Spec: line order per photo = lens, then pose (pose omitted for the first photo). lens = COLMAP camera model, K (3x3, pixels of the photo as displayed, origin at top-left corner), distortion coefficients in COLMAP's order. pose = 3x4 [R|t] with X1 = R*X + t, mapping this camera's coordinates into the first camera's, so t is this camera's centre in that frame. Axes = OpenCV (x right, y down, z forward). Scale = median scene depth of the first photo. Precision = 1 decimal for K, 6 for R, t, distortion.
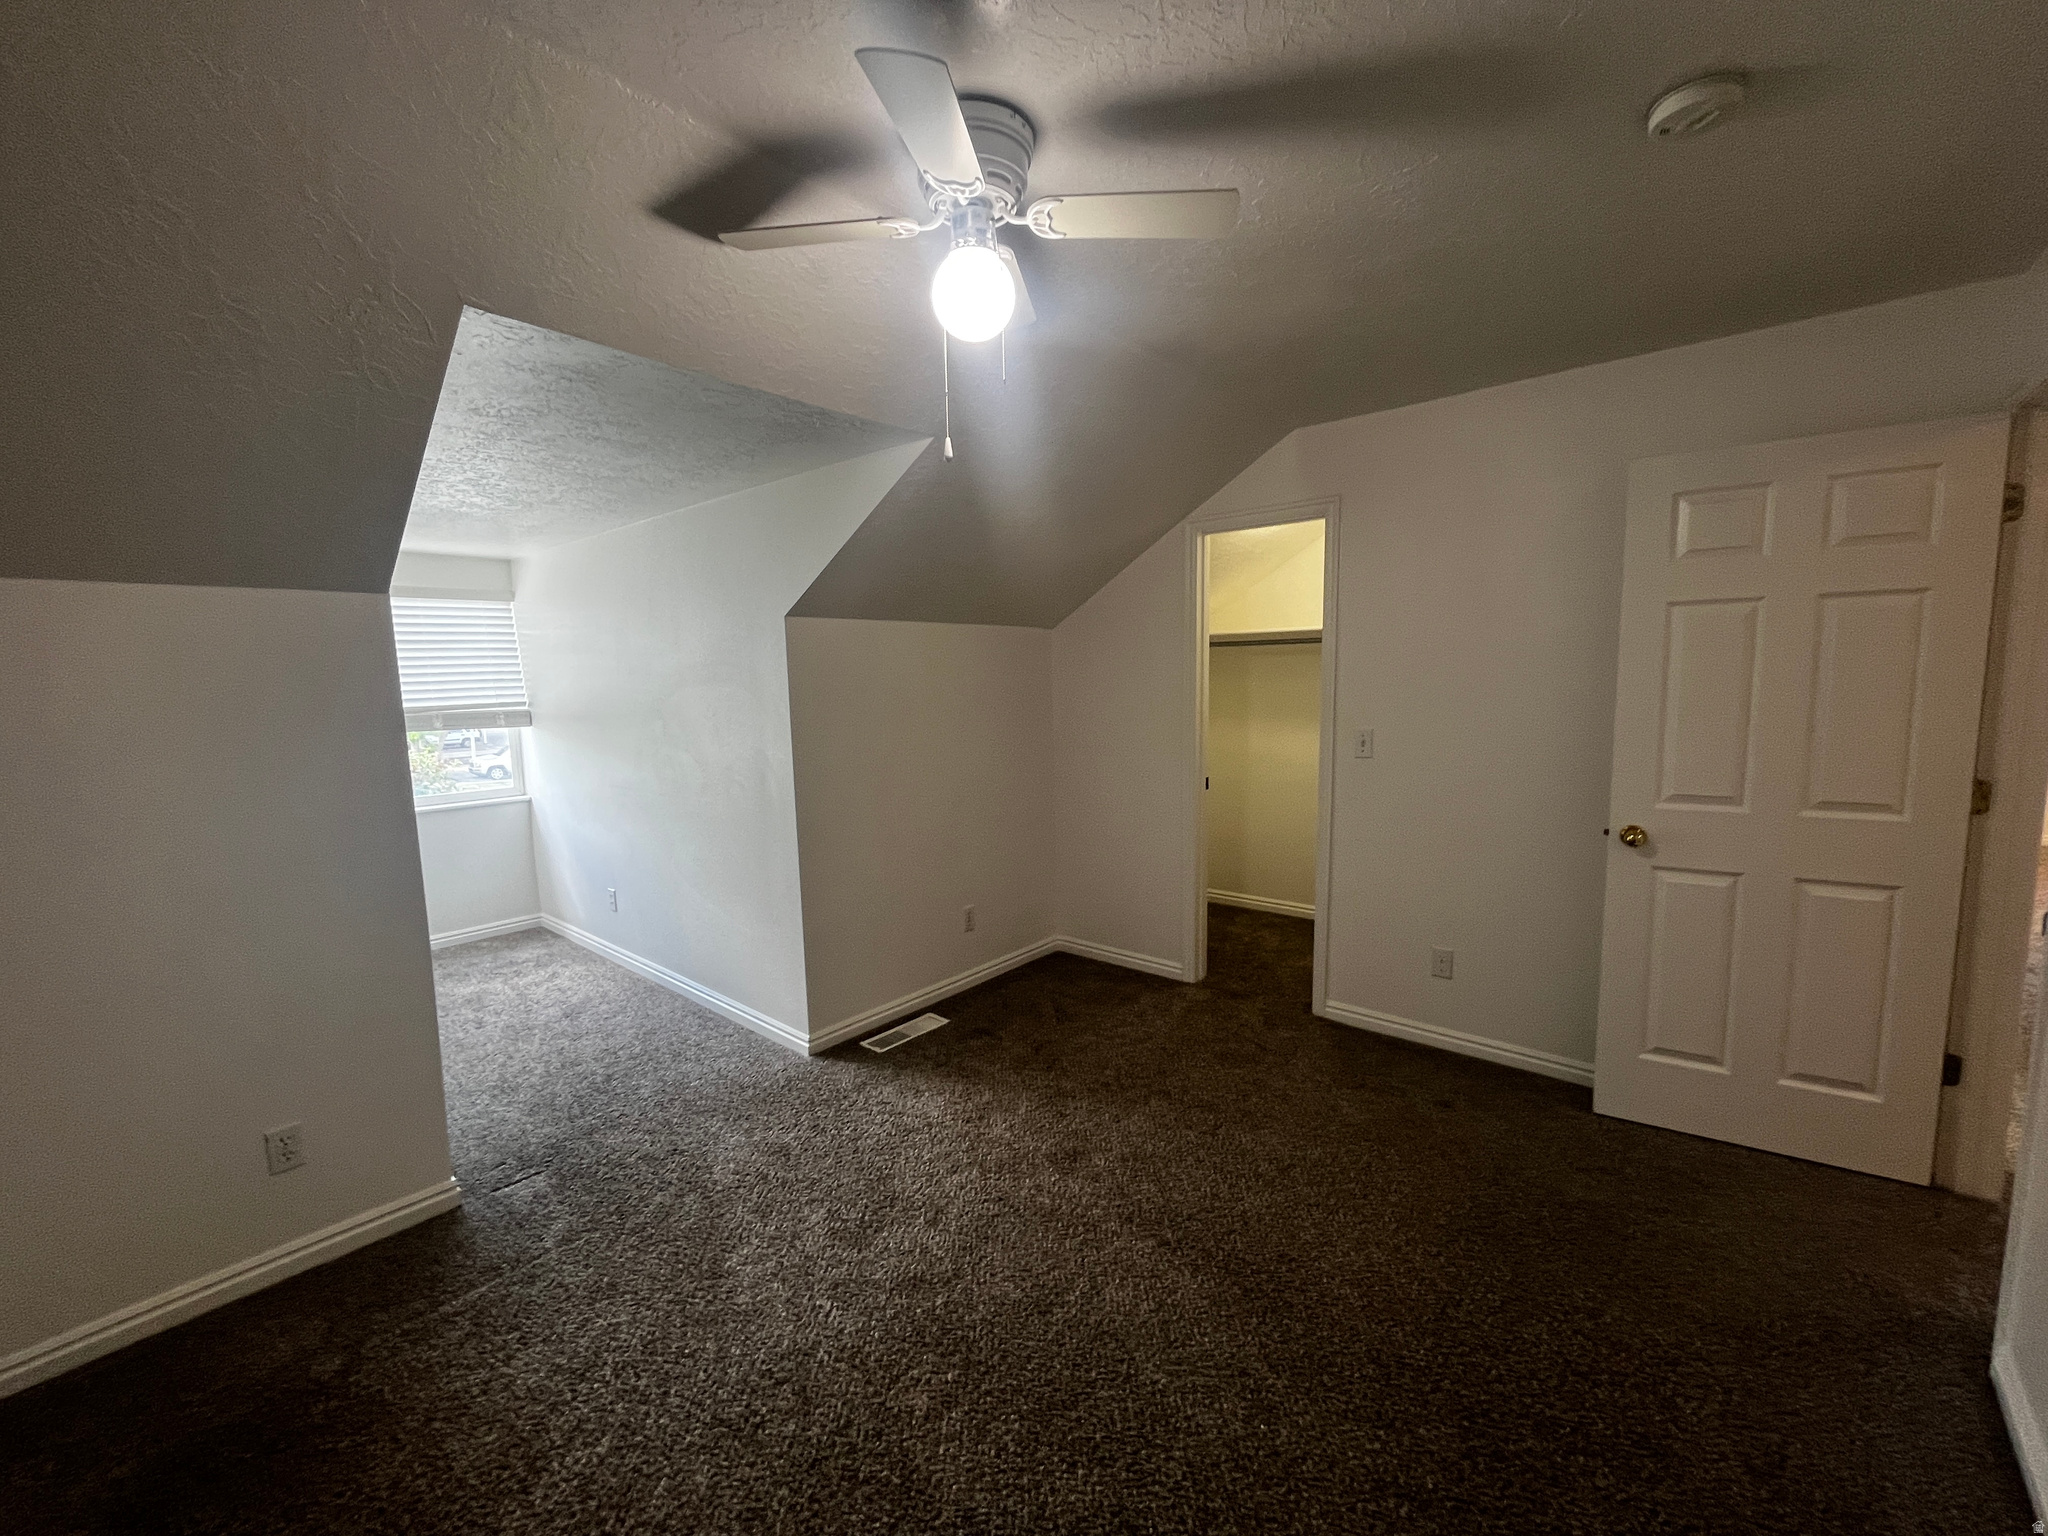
lens RADIAL K [[829.1, 0, 1022.3], [0, 829.1, 770.7], [0, 0, 1]] dist [-0.000355, -0.000205]
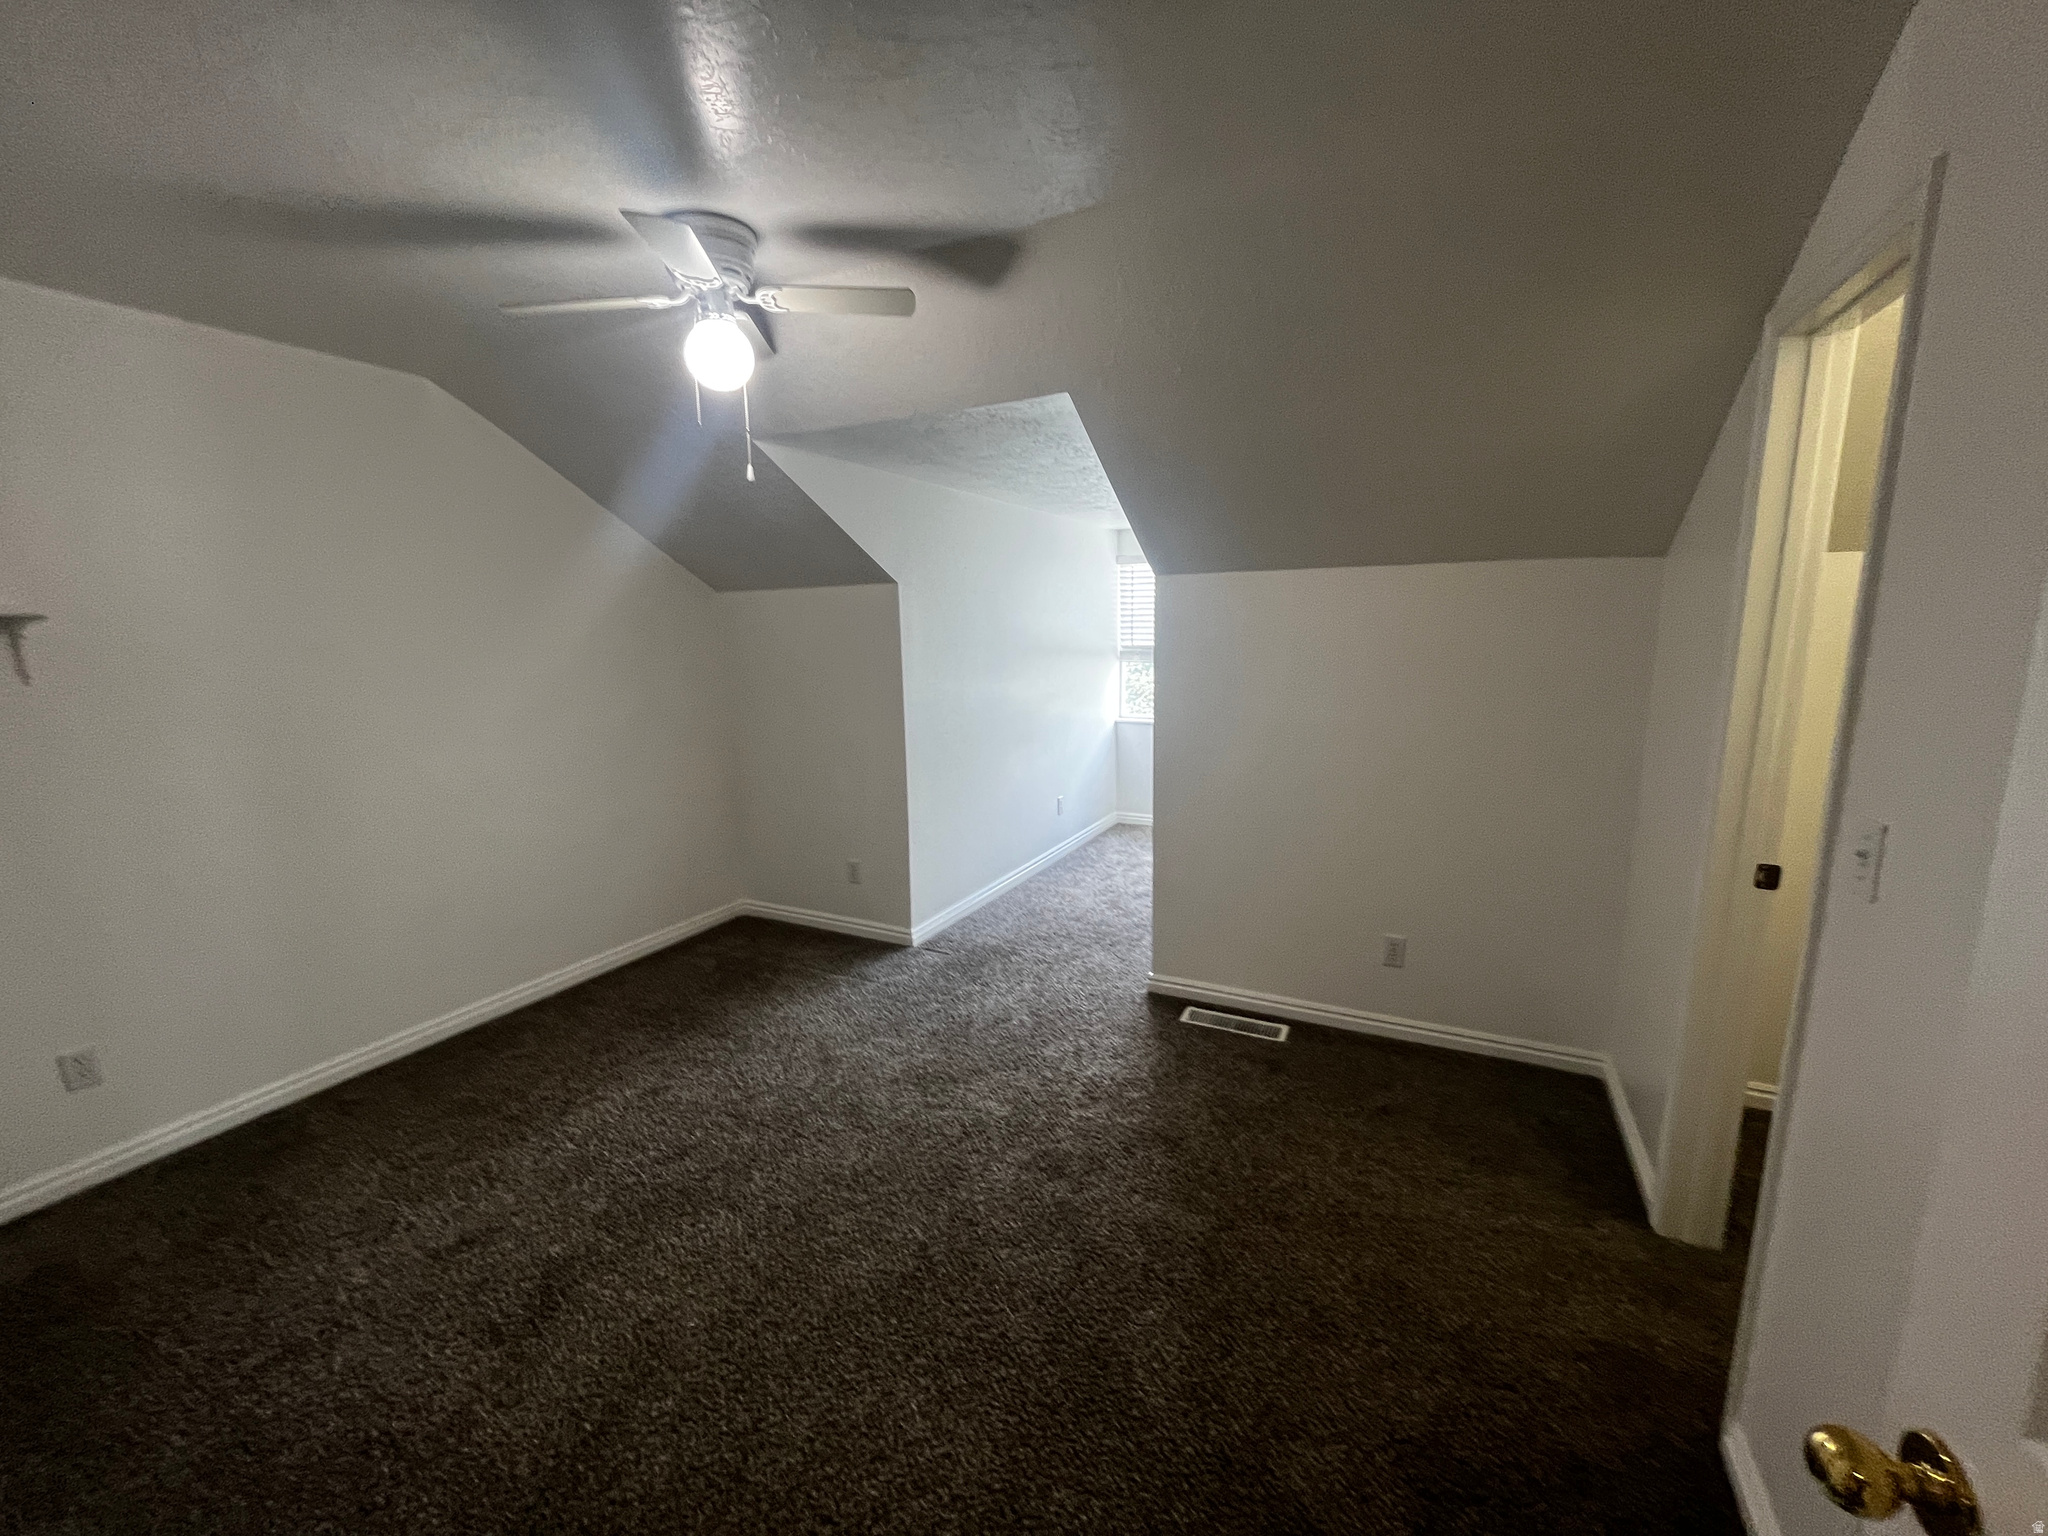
lens RADIAL K [[829.1, 0, 1022.3], [0, 829.1, 770.7], [0, 0, 1]] dist [-0.000355, -0.000205]
pose [[0.233187, 0.183528, -0.954956, 0.718759], [-0.094085, 0.981680, 0.165690, -0.105559], [0.967870, 0.051210, 0.246182, 0.593971]]
